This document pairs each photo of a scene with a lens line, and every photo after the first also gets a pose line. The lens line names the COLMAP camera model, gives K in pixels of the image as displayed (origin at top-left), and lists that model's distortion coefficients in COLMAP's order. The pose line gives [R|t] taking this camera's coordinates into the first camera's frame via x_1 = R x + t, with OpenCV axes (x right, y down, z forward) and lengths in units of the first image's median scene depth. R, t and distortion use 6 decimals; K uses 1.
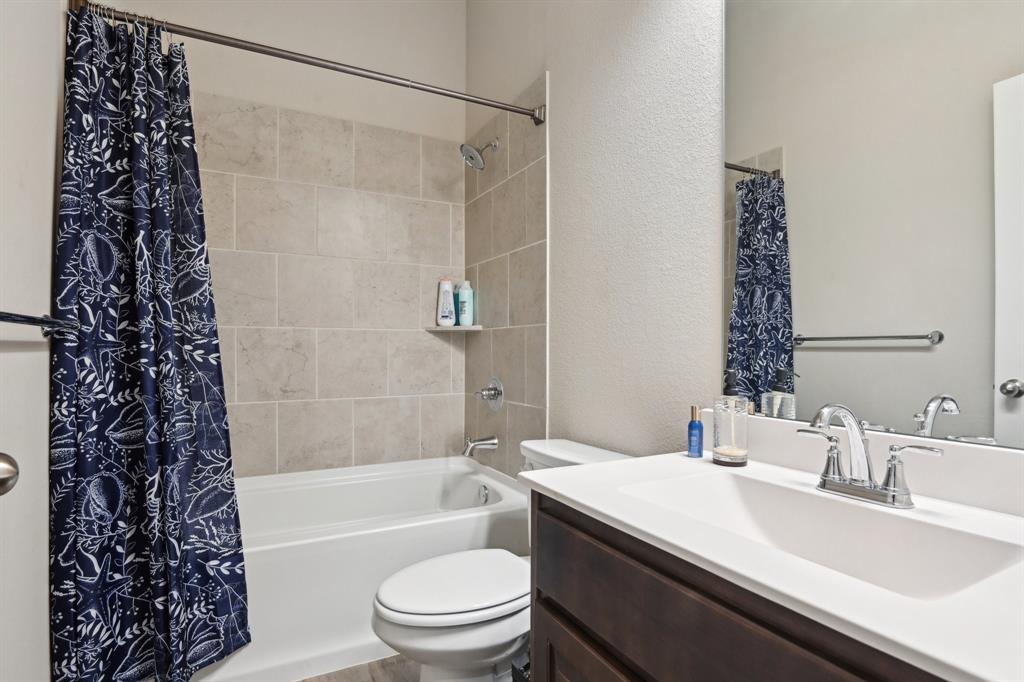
lens RADIAL K [[531.8, 0, 514.0], [0, 531.8, 348.0], [0, 0, 1]] dist [-0.003900, -0.000667]
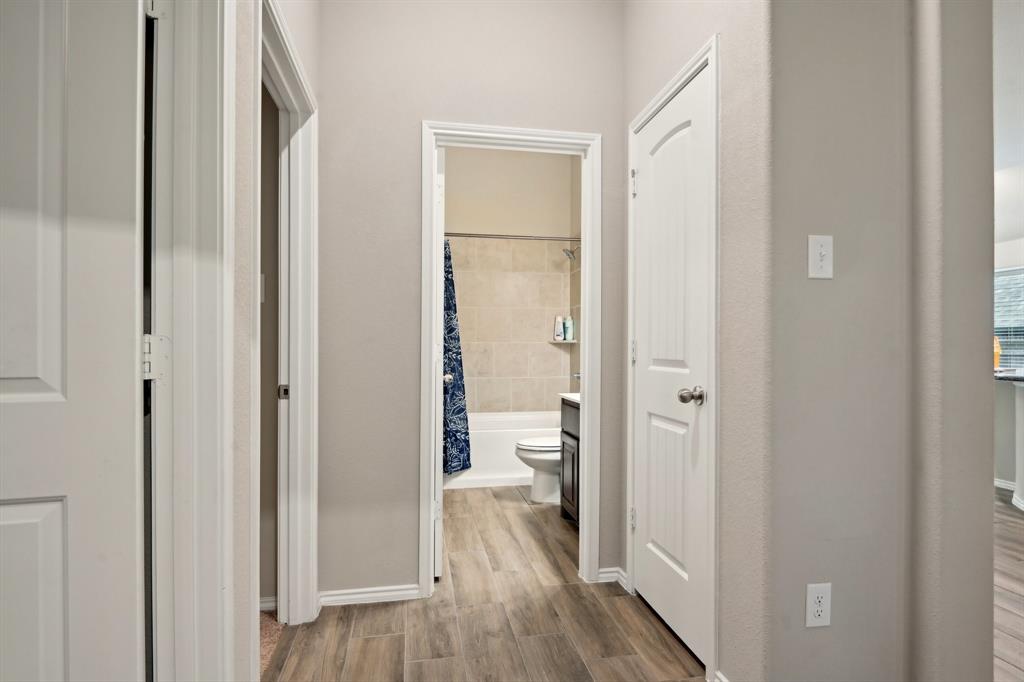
lens RADIAL K [[538.7, 0, 512.8], [0, 538.7, 346.2], [0, 0, 1]] dist [0.007169, -0.011089]
pose [[0.954095, 0.001501, -0.299501, 0.316615], [-0.001874, 0.999998, -0.000960, -0.020953], [0.299499, 0.001477, 0.954096, -0.948512]]
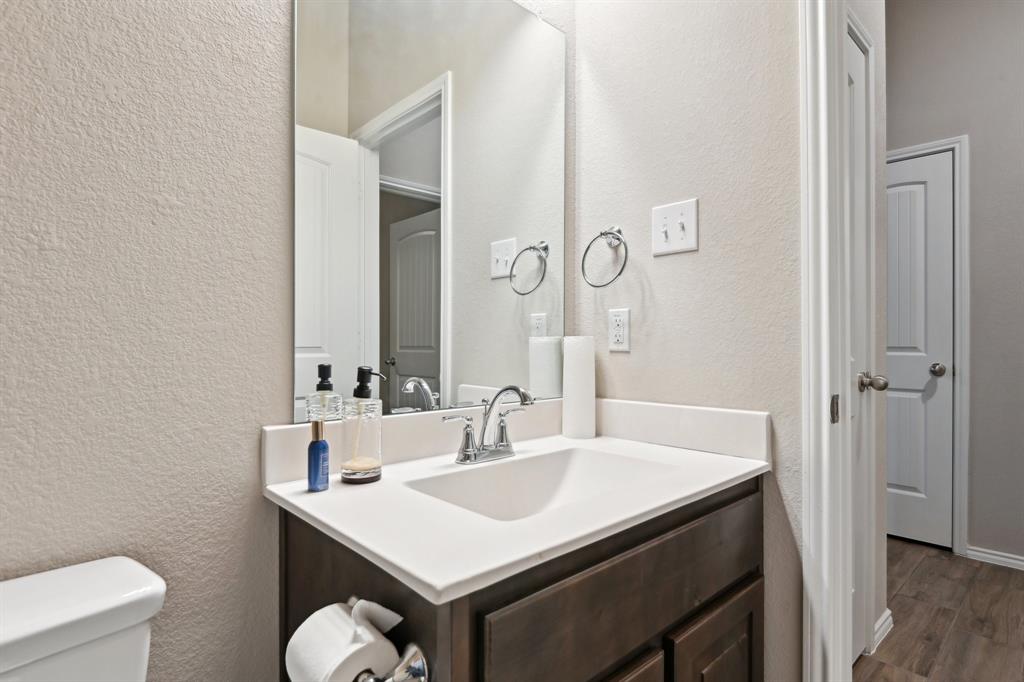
lens RADIAL K [[531.8, 0, 513.0], [0, 531.8, 342.9], [0, 0, 1]] dist [-0.003900, -0.000667]
pose [[-0.253181, -0.005835, 0.967401, -0.435504], [-0.005441, 0.999975, 0.004607, -0.002805], [-0.967404, -0.004097, -0.253206, 0.912905]]
